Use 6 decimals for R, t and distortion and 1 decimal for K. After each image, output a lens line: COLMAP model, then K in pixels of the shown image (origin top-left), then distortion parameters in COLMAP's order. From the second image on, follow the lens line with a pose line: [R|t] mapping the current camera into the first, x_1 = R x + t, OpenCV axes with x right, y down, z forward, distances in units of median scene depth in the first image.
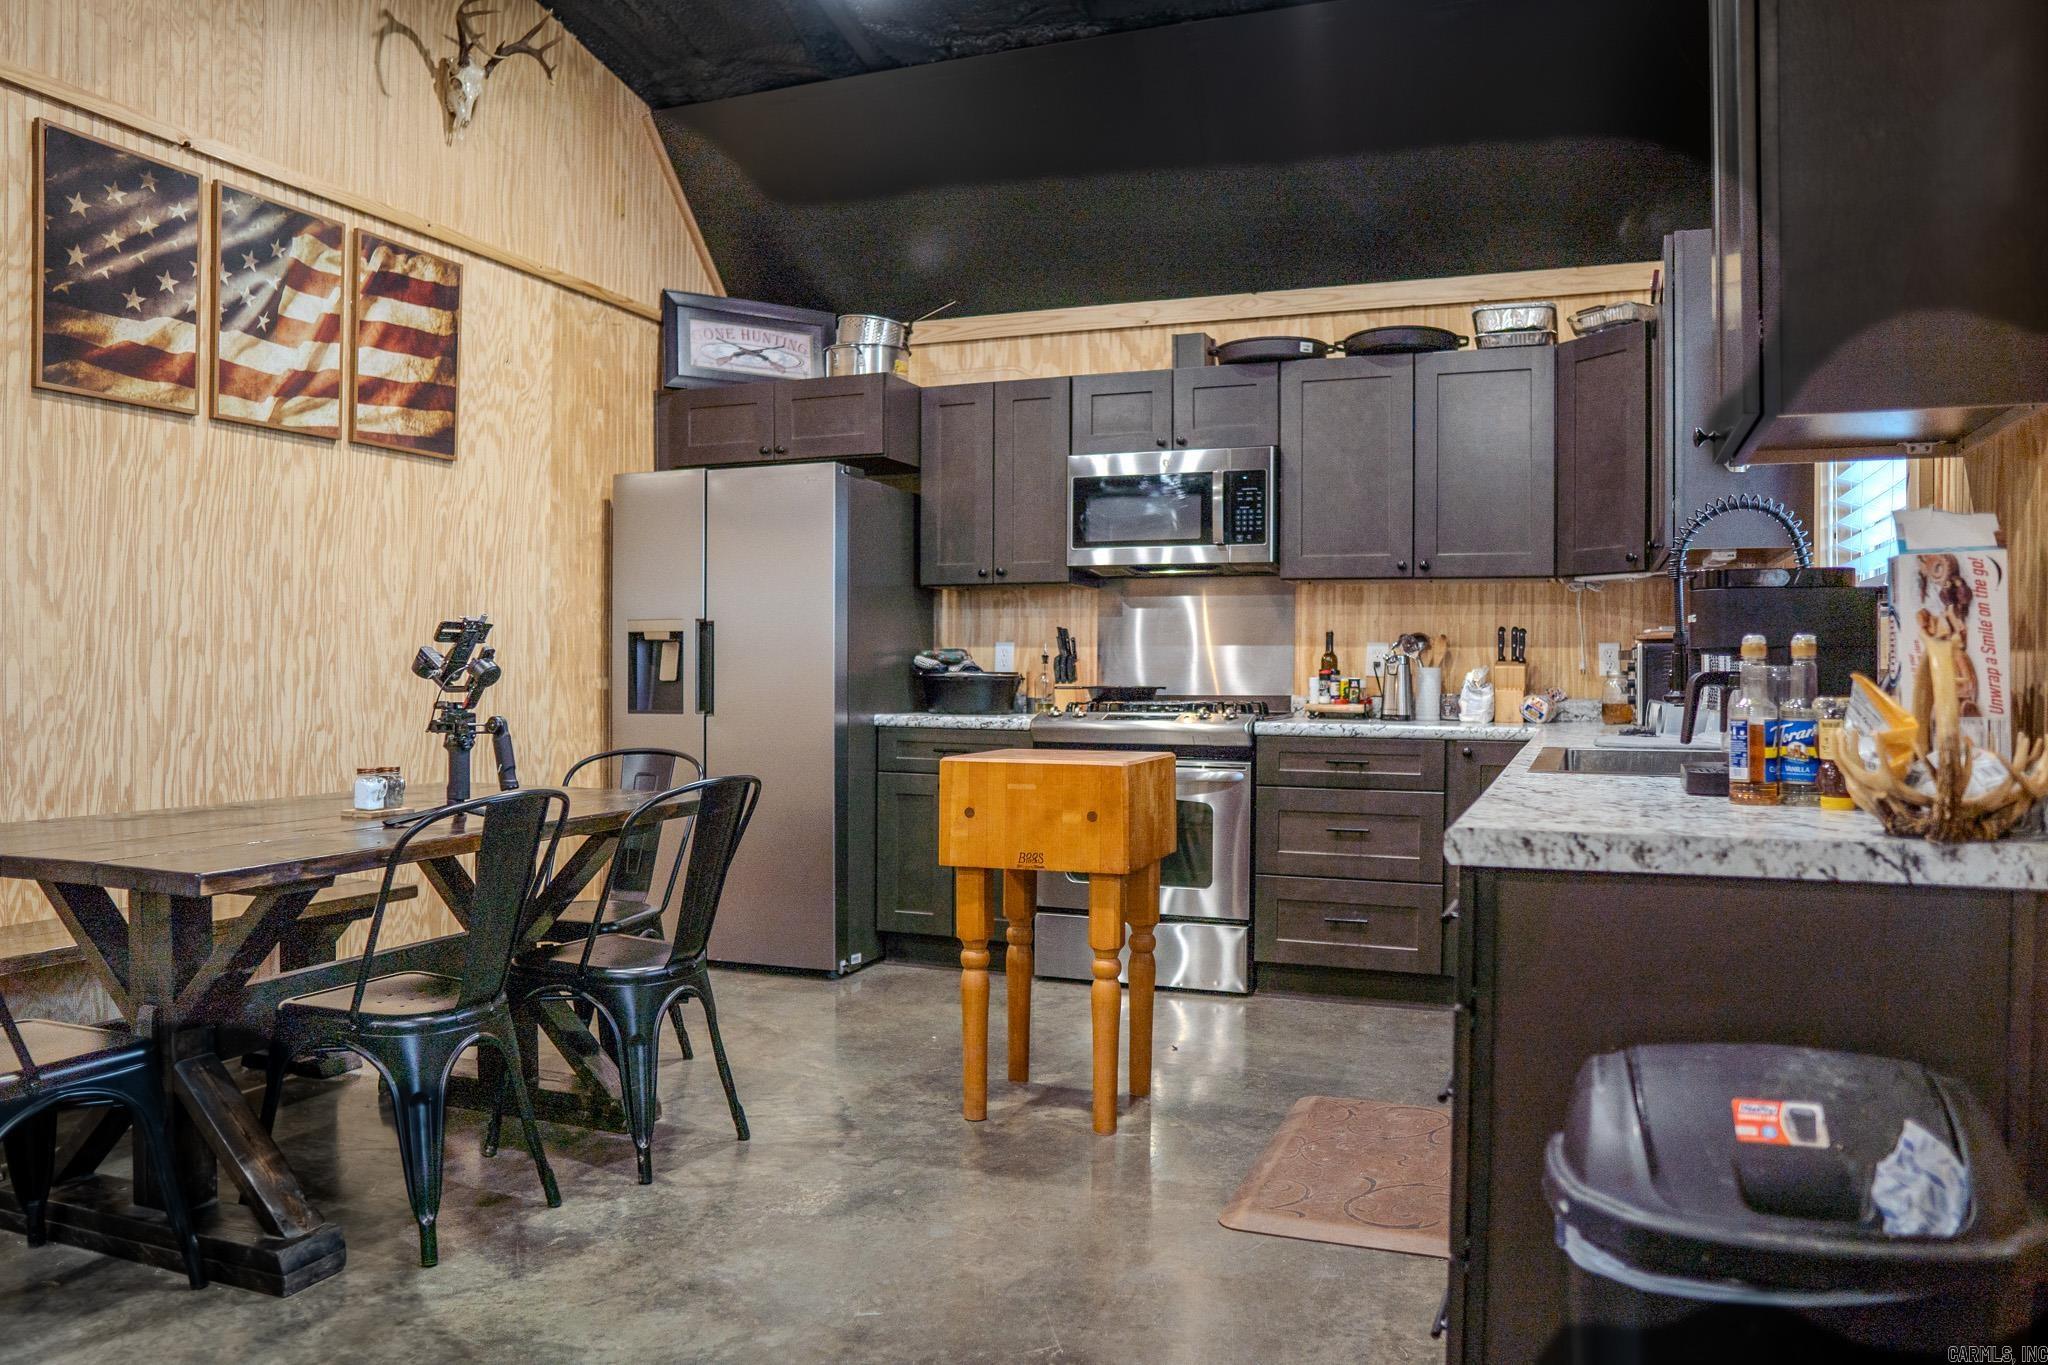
lens RADIAL K [[1438.9, 0, 1024.0], [0, 1438.9, 682.5], [0, 0, 1]] dist [-0.120181, 0.079766]
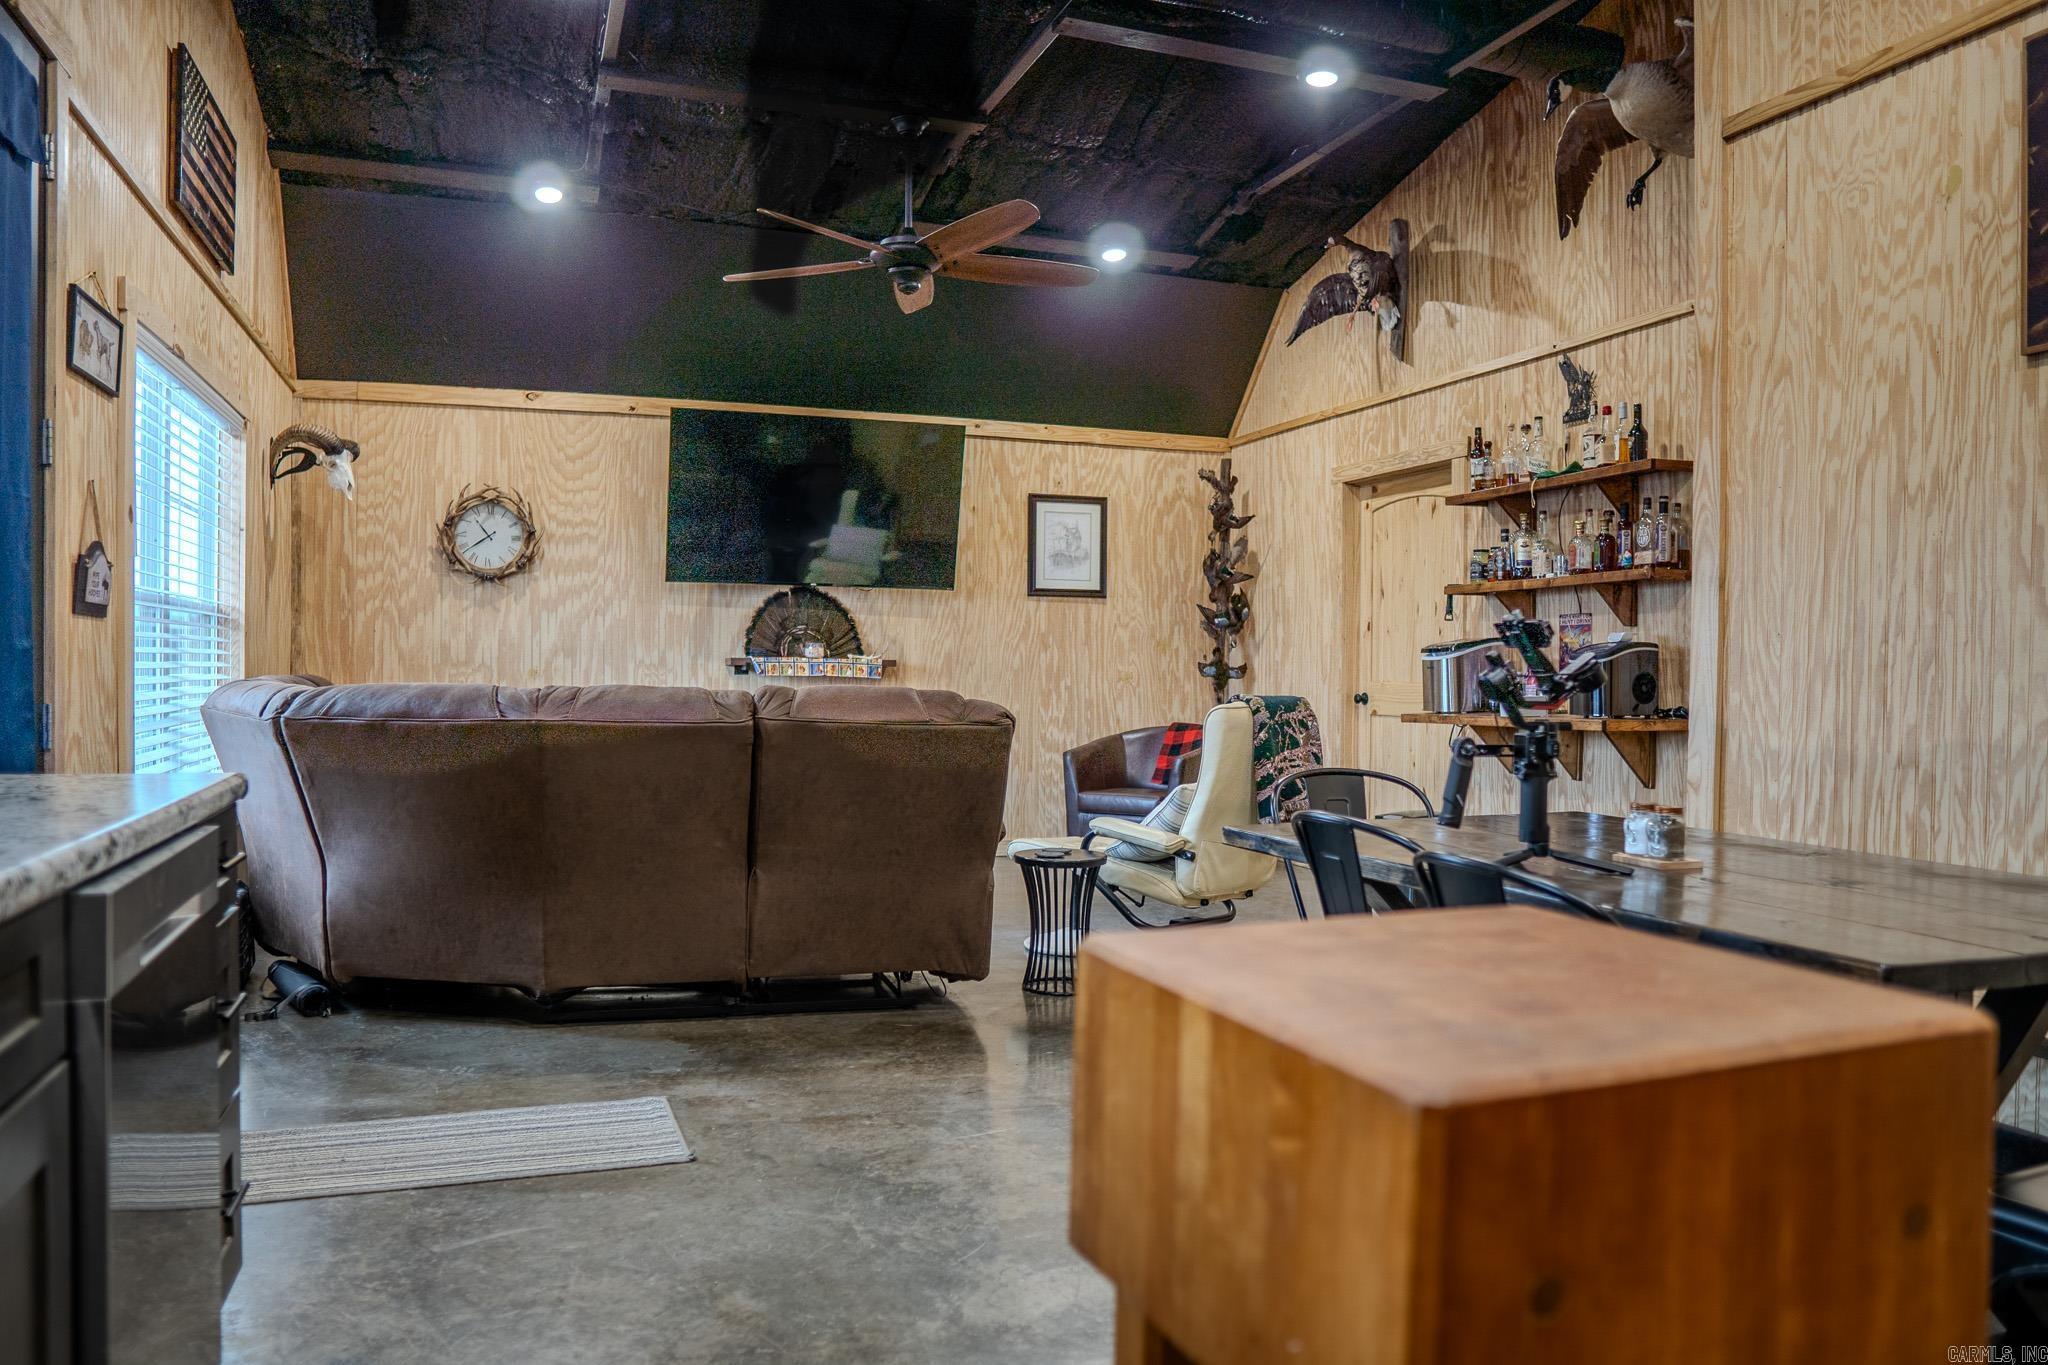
lens RADIAL K [[1438.9, 0, 1024.0], [0, 1438.9, 682.5], [0, 0, 1]] dist [-0.120181, 0.079766]
pose [[-0.751740, -0.004847, -0.659441, 0.203626], [-0.017989, 0.999752, 0.013159, -0.008493], [0.659214, 0.021754, -0.751641, 0.816829]]
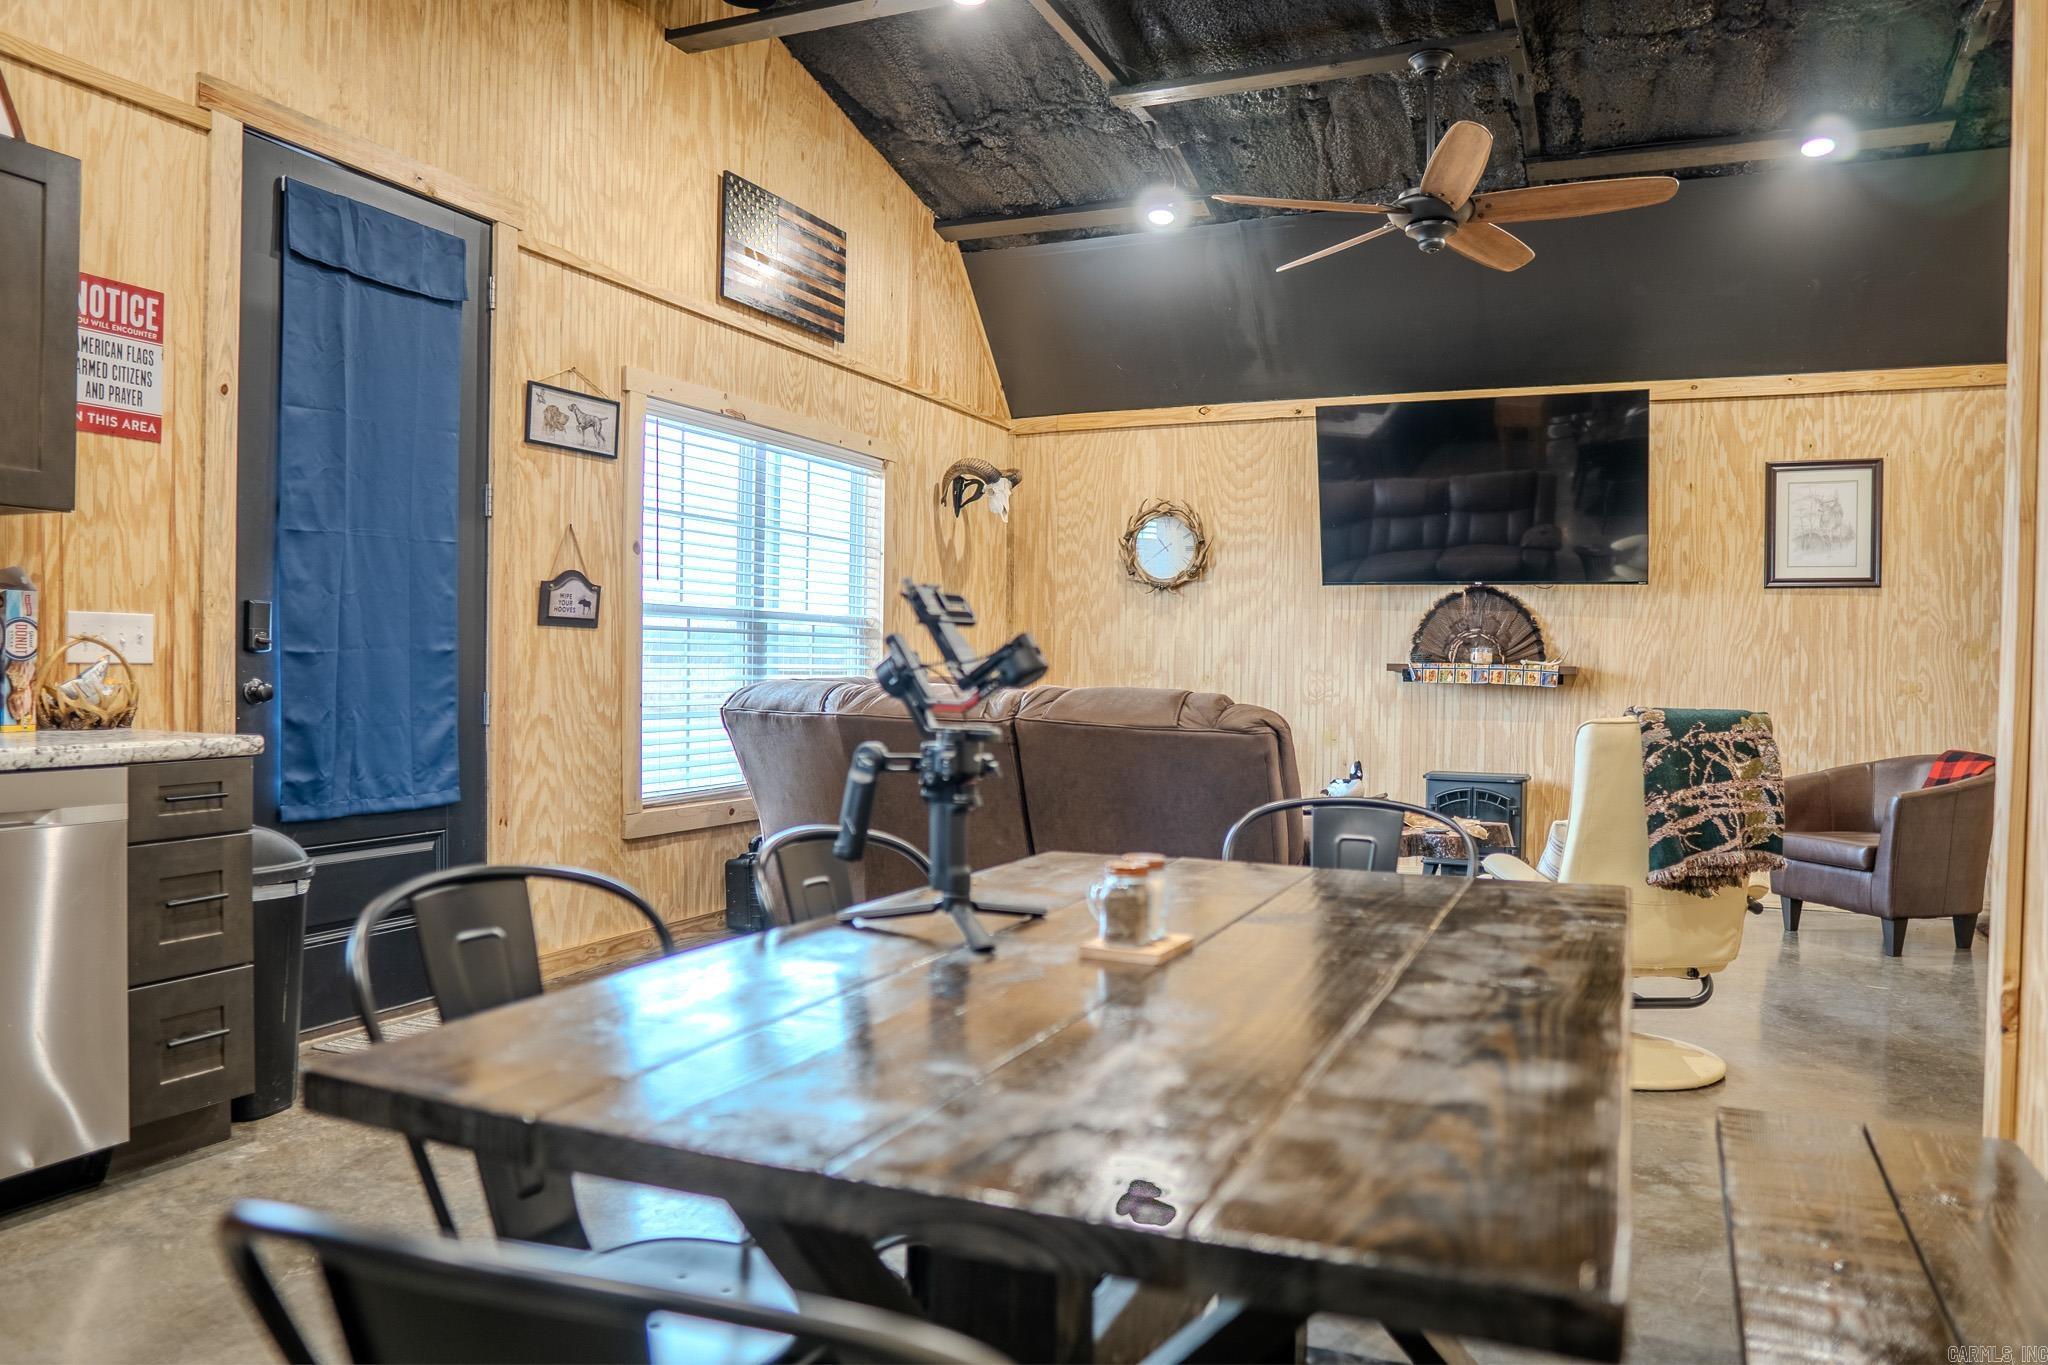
lens RADIAL K [[1438.9, 0, 1024.0], [0, 1438.9, 682.5], [0, 0, 1]] dist [-0.120181, 0.079766]
pose [[-0.998746, -0.018263, 0.046617, -0.273639], [-0.017429, 0.999682, 0.018228, -0.009930], [-0.046935, 0.017393, -0.998747, 0.919882]]
